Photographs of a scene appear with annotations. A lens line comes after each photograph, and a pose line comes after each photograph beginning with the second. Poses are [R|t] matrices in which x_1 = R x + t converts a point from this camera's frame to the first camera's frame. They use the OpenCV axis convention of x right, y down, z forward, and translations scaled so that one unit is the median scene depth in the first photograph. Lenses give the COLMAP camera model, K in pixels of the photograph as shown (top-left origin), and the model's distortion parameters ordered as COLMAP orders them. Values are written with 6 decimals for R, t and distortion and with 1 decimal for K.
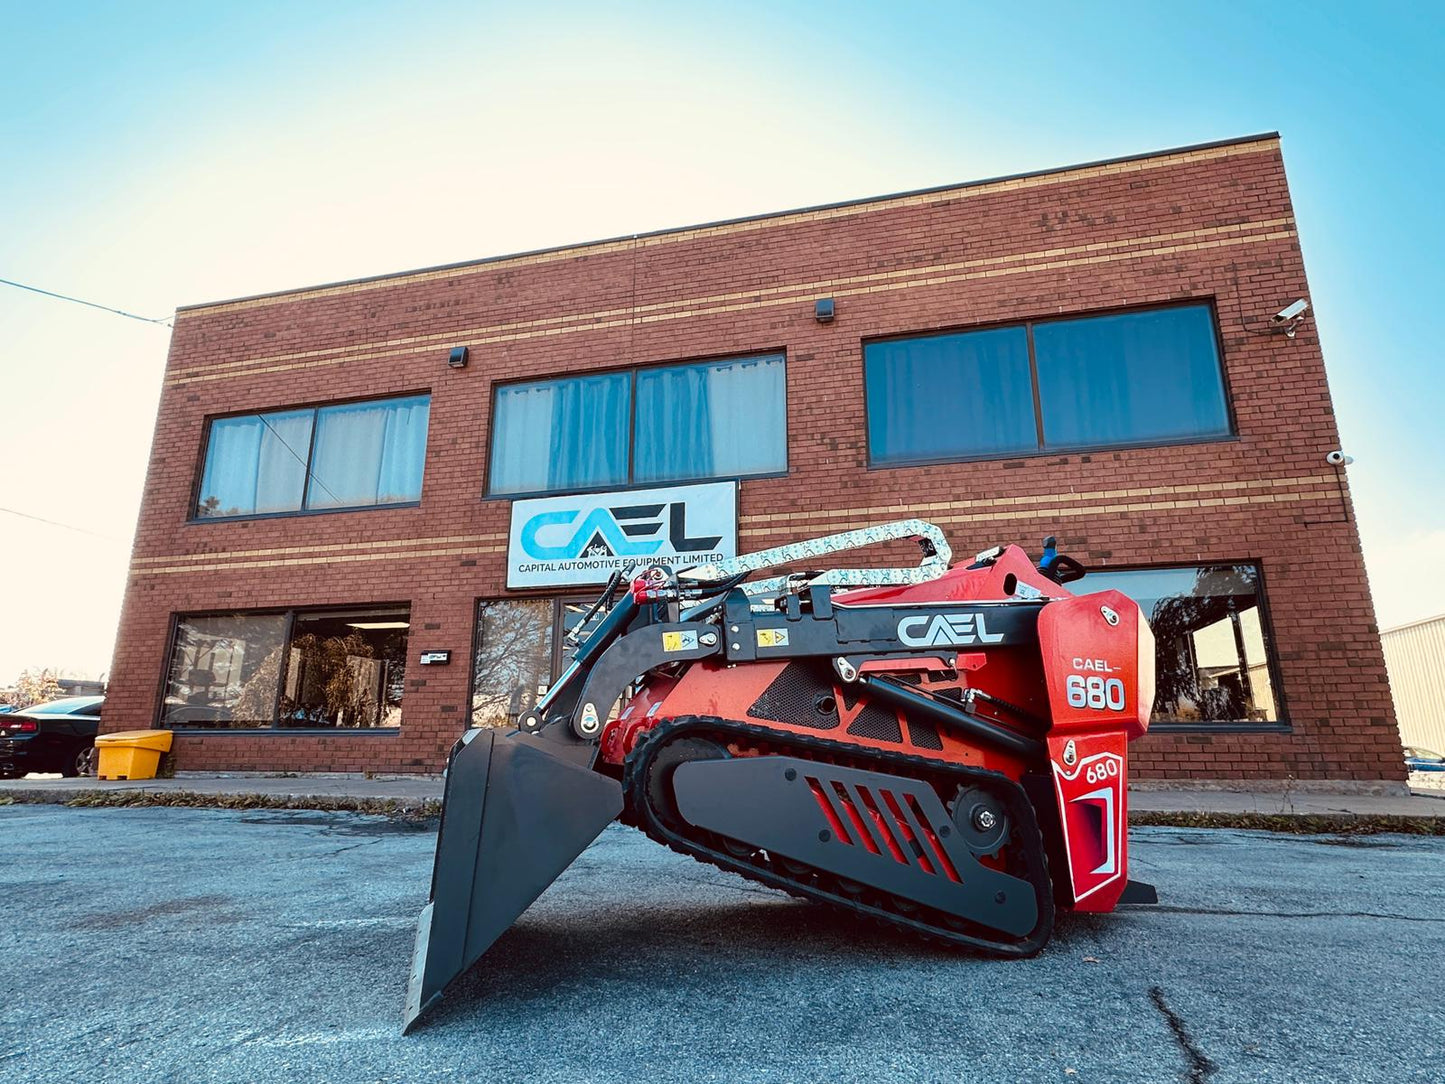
lens RADIAL K [[784.2, 0, 708.2], [0, 784.2, 551.8], [0, 0, 1]] dist [-0.005073, 0.002704]
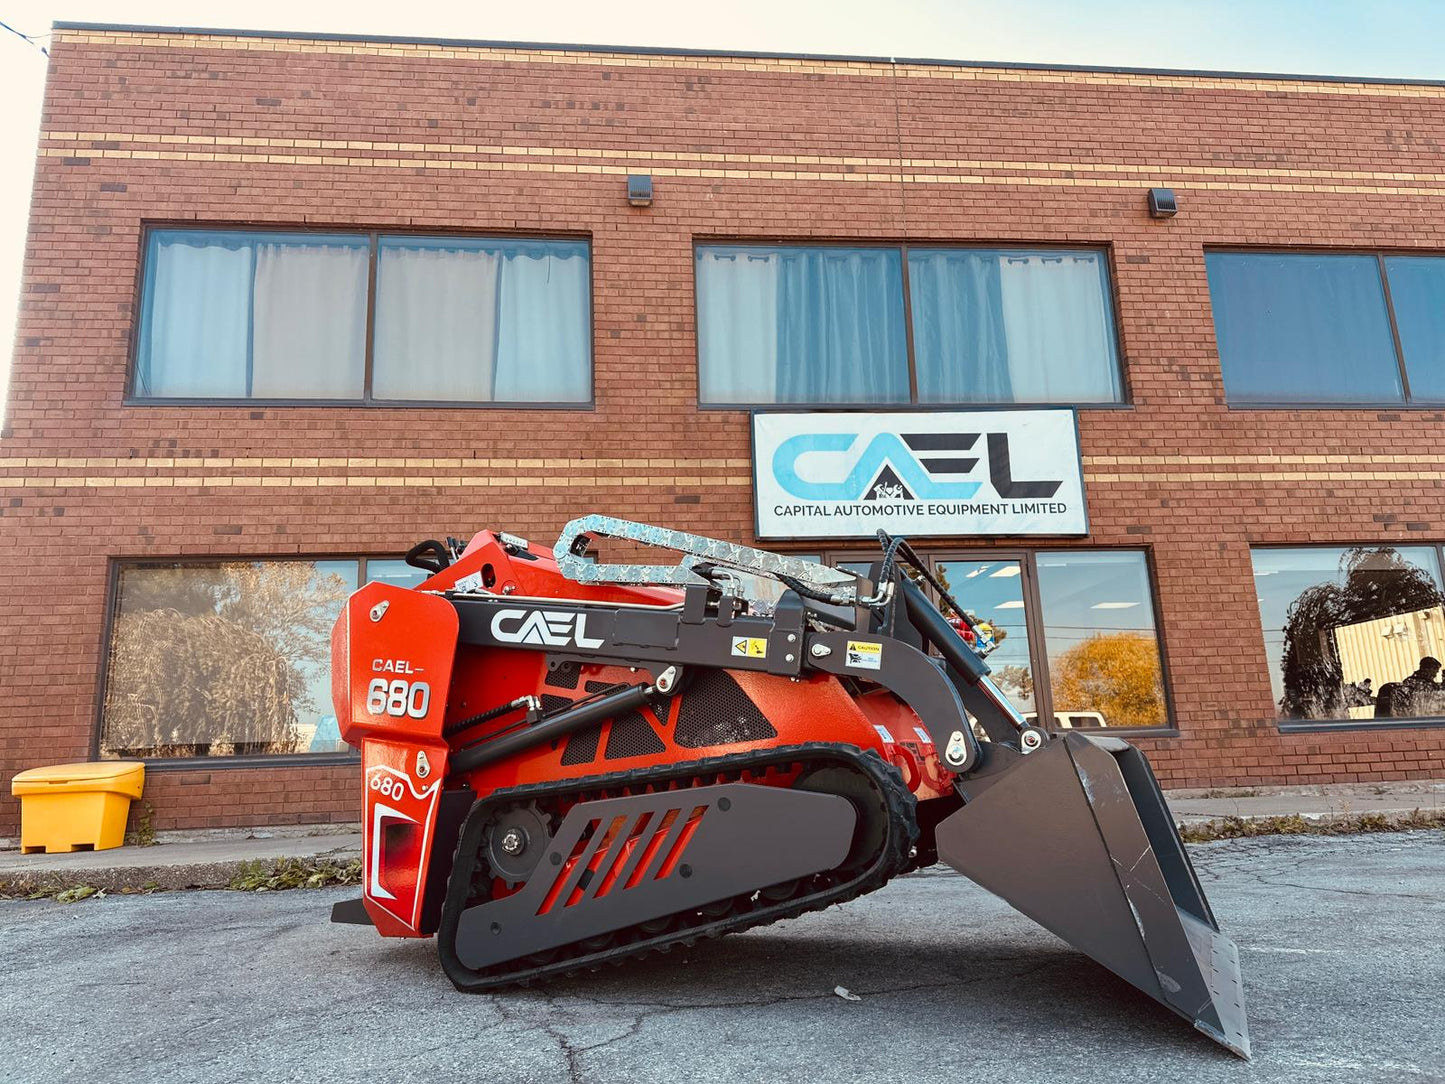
lens RADIAL K [[1003.6, 0, 709.2], [0, 1003.6, 545.2], [0, 0, 1]] dist [0.056710, -0.065667]
pose [[0.940032, 0.041326, 0.338574, -0.589035], [-0.046937, 0.998863, 0.008396, 0.047186], [-0.337841, -0.023784, 0.940902, 0.178531]]
